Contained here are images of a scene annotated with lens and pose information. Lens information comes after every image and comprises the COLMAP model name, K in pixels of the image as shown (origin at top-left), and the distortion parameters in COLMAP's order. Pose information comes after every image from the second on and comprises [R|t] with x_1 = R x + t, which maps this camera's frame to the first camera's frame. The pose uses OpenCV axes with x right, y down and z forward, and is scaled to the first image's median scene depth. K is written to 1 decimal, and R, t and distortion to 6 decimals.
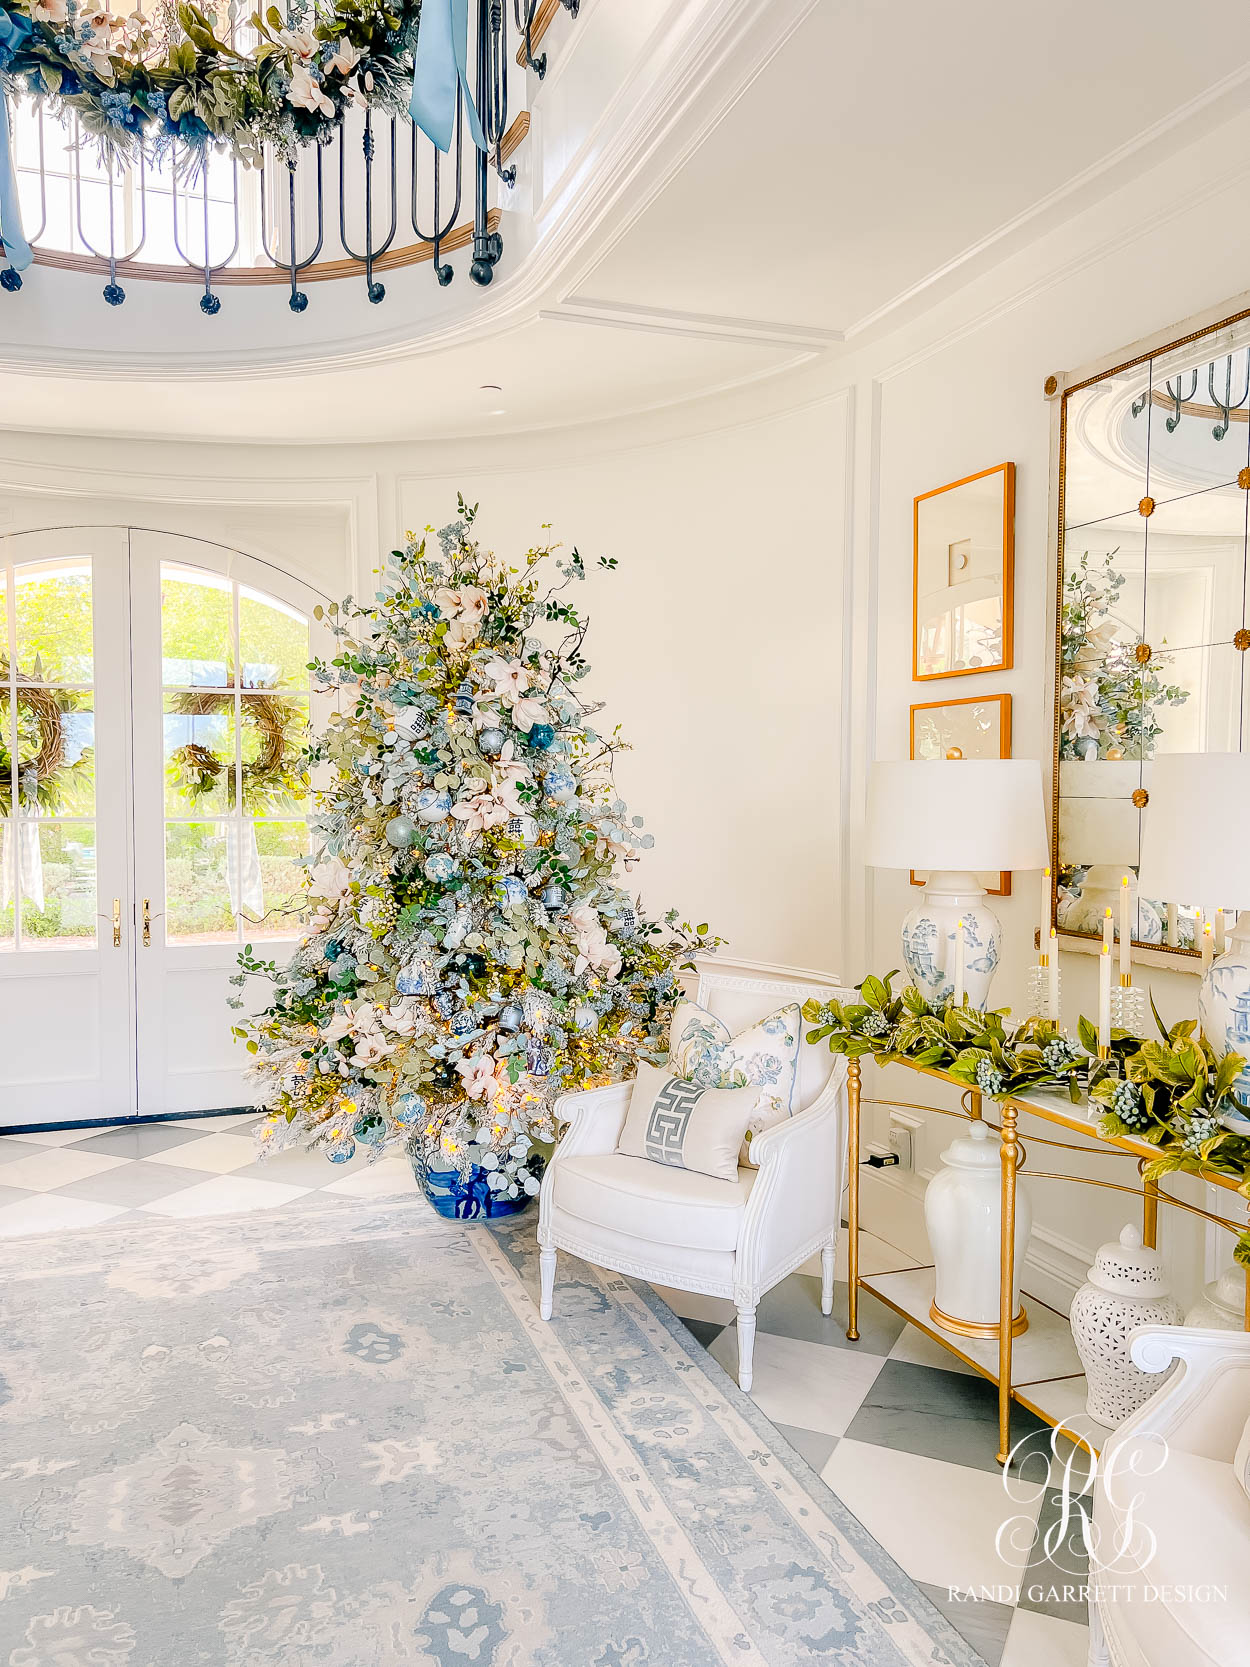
lens RADIAL K [[1252.9, 0, 616.5], [0, 1252.9, 834.1], [0, 0, 1]] dist [0.079061, -0.085580]
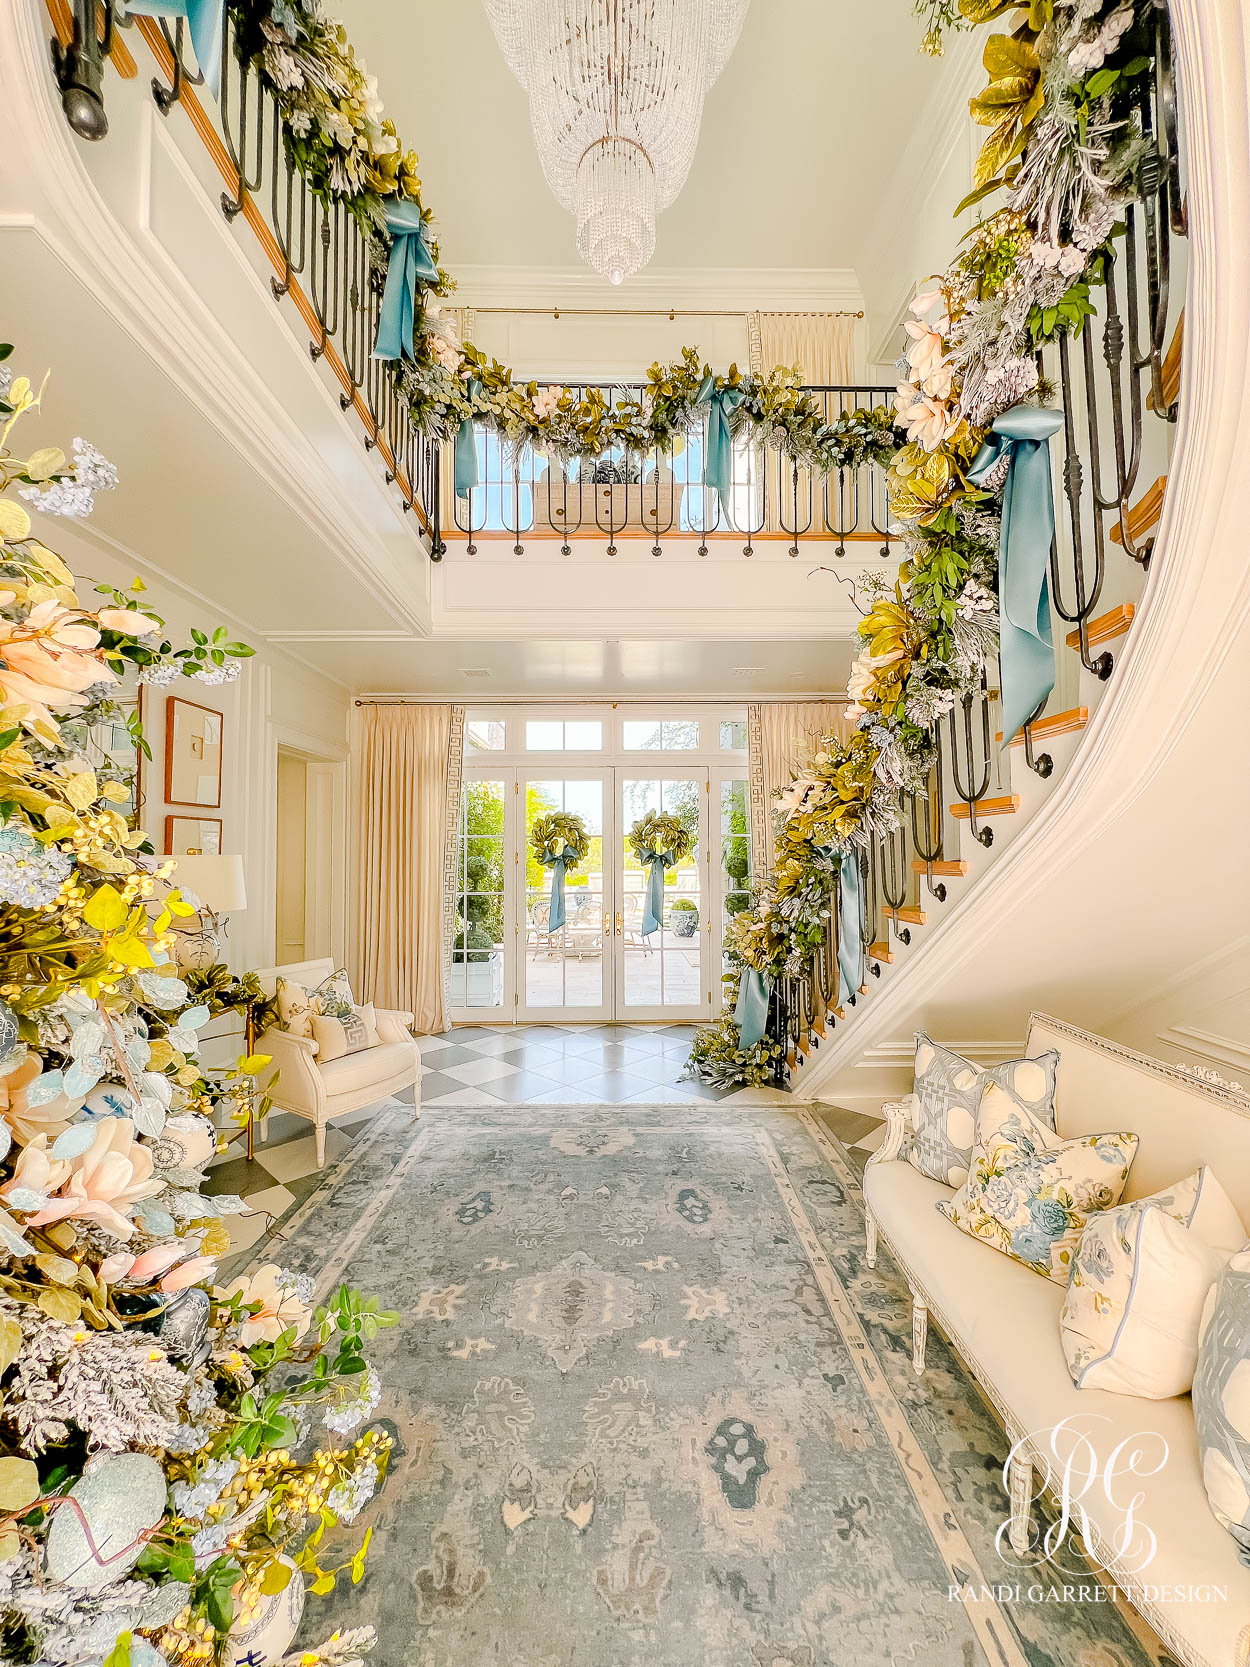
lens RADIAL K [[665.8, 0, 627.6], [0, 665.8, 828.9], [0, 0, 1]] dist [0.000391, -0.000295]
pose [[-0.949553, 0.012062, 0.313376, -0.467322], [0.015198, 0.999856, 0.007567, -0.069145], [-0.313239, 0.011948, -0.949599, 1.219224]]
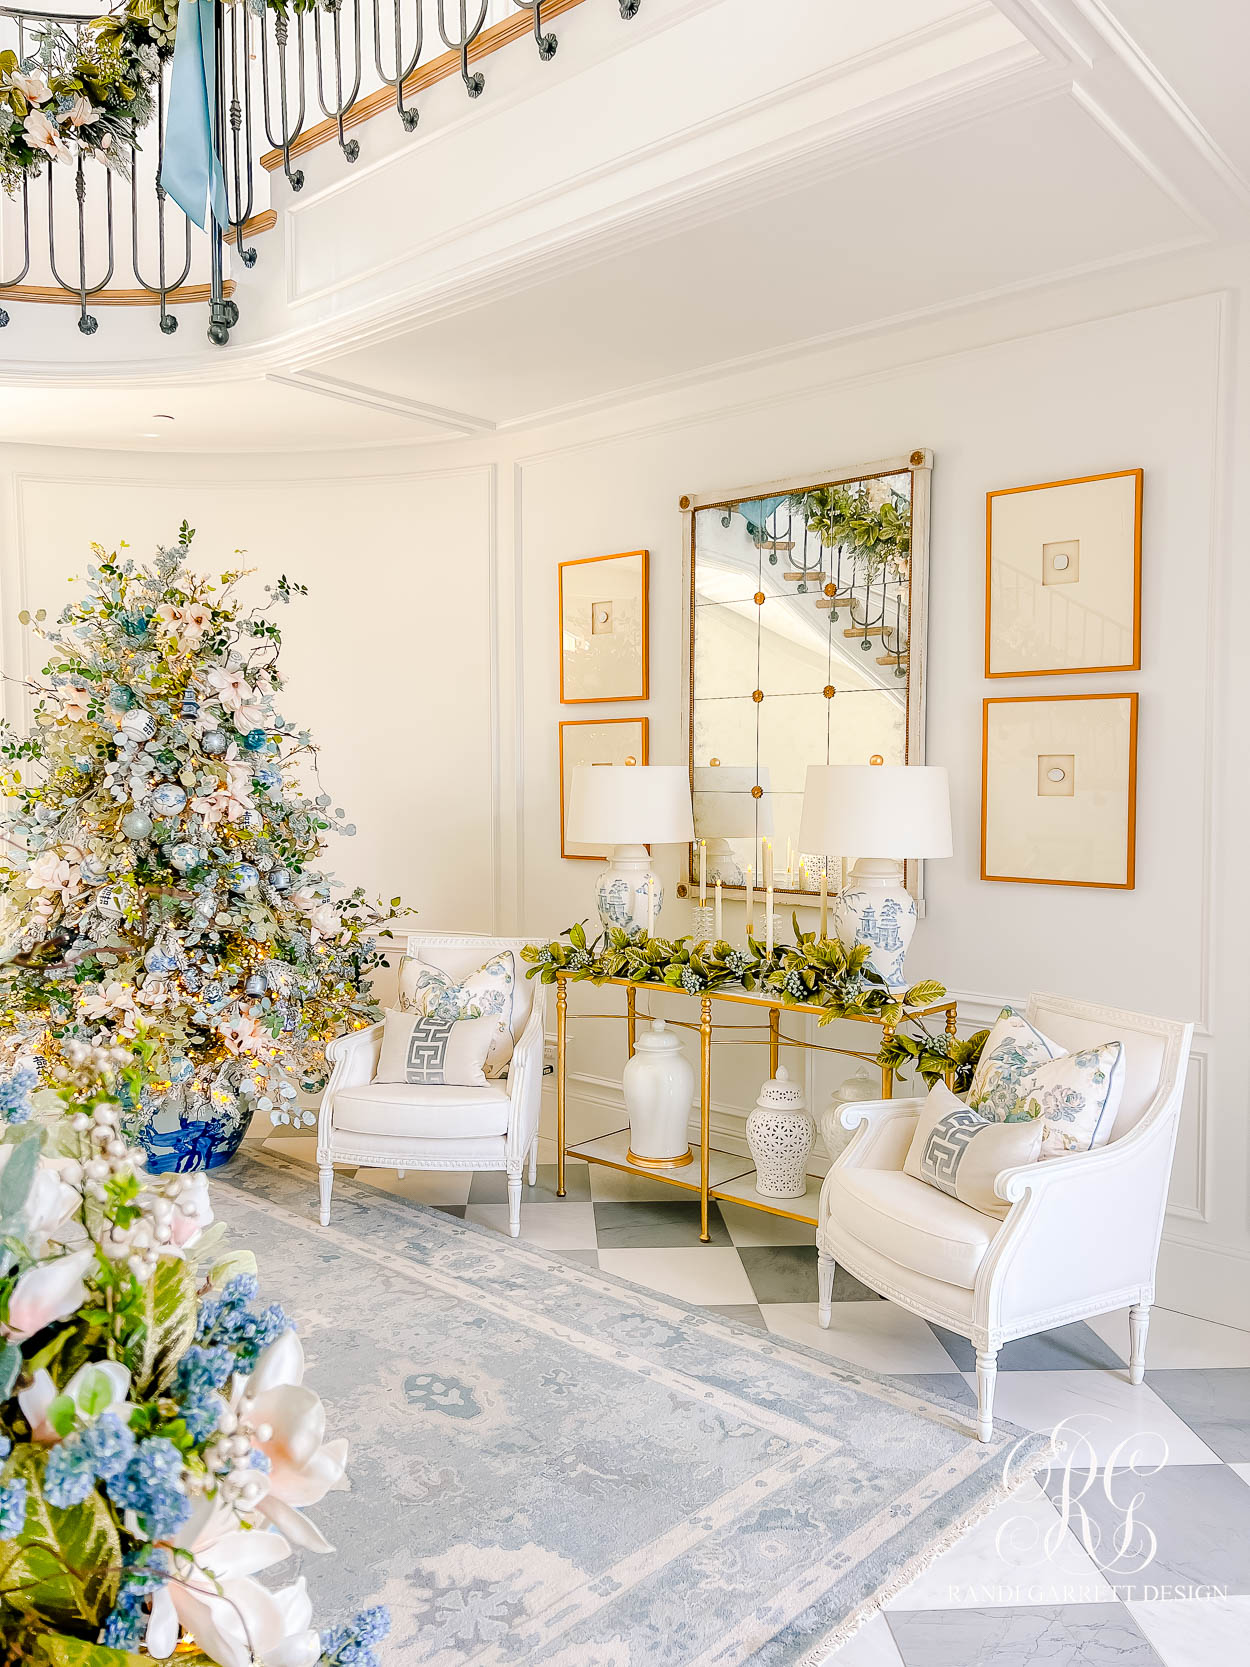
lens RADIAL K [[1252.5, 0, 620.8], [0, 1252.5, 838.6], [0, 0, 1]] dist [0.052527, -0.057927]
pose [[0.875849, -0.023785, 0.481998, -0.341719], [0.018009, 0.999700, 0.016608, -0.000679], [-0.482248, -0.005866, 0.876015, -0.169842]]
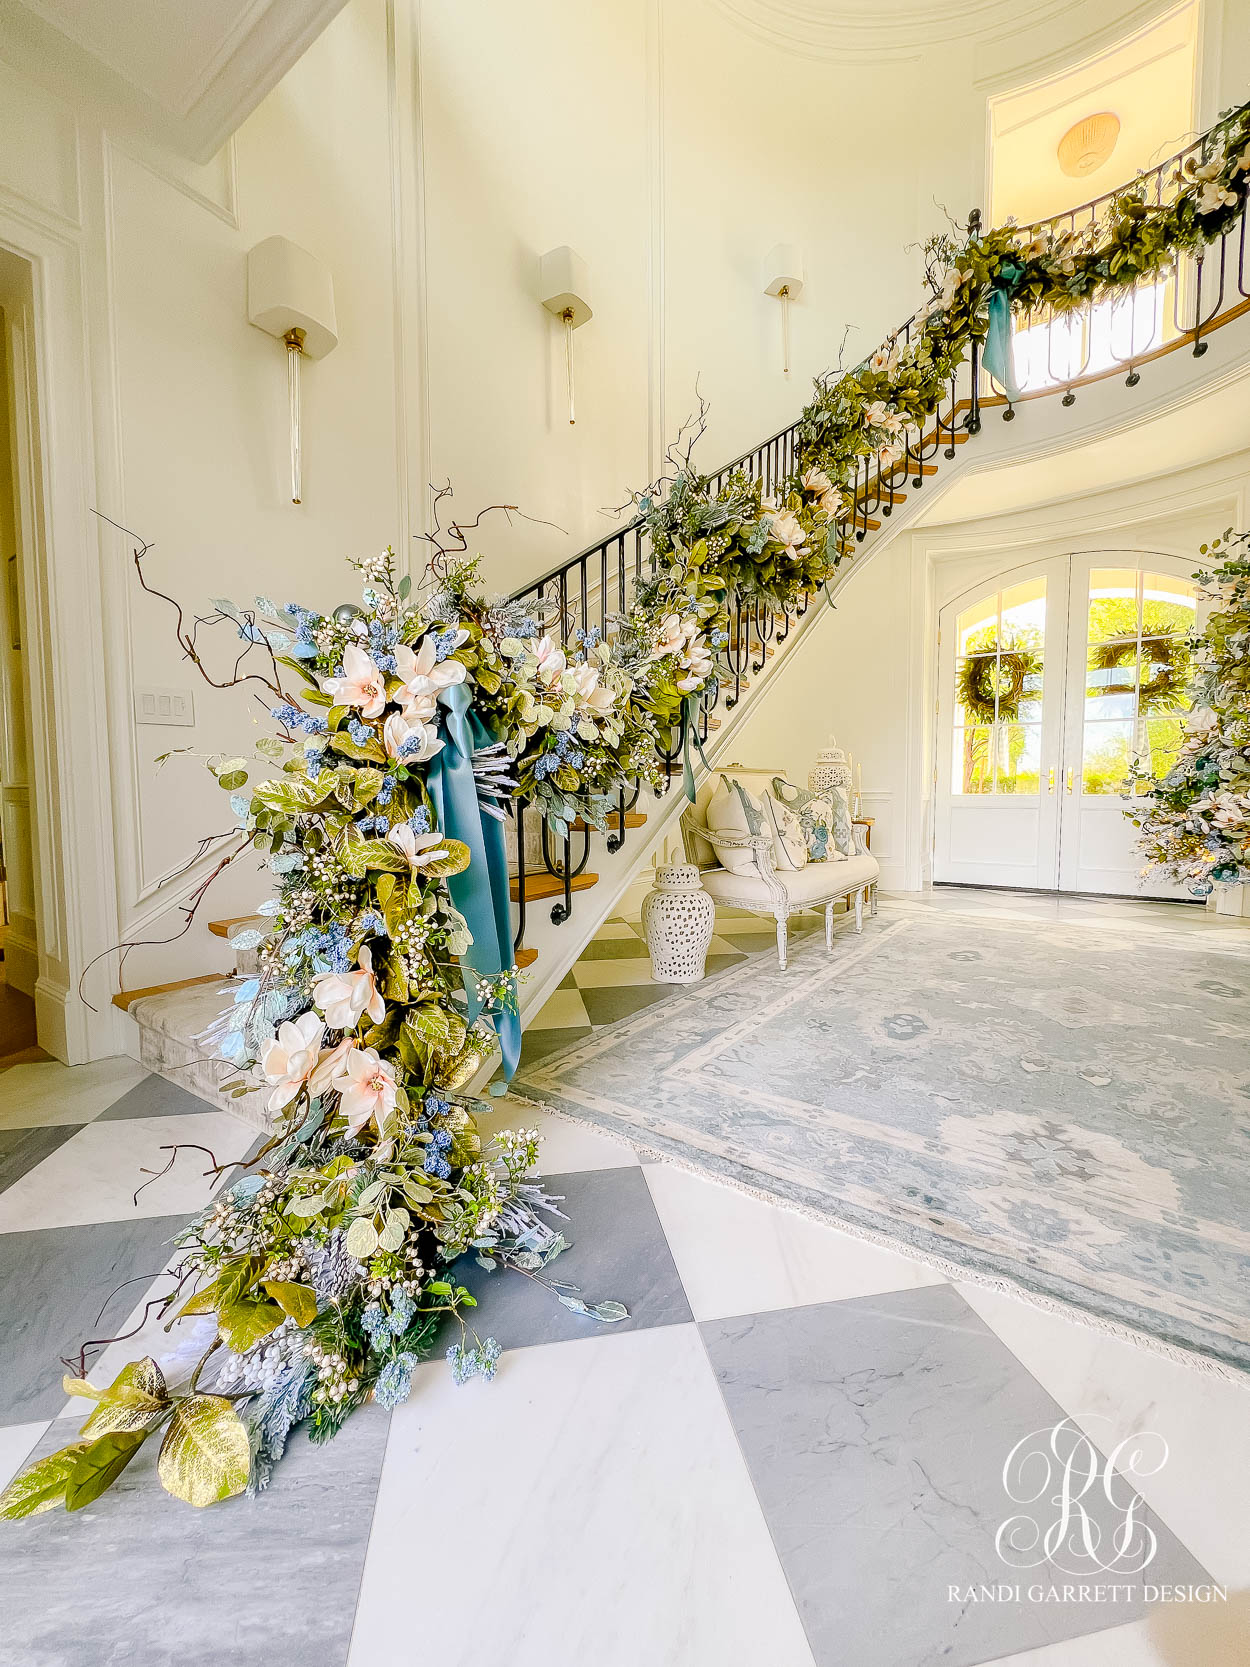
lens RADIAL K [[667.2, 0, 629.5], [0, 667.2, 830.2], [0, 0, 1]] dist [0.000712, -0.000098]
pose [[0.586013, 0.045956, -0.808997, 0.030979], [-0.025236, 0.998941, 0.038465, 0.168409], [0.809909, -0.002125, 0.586552, -0.049924]]
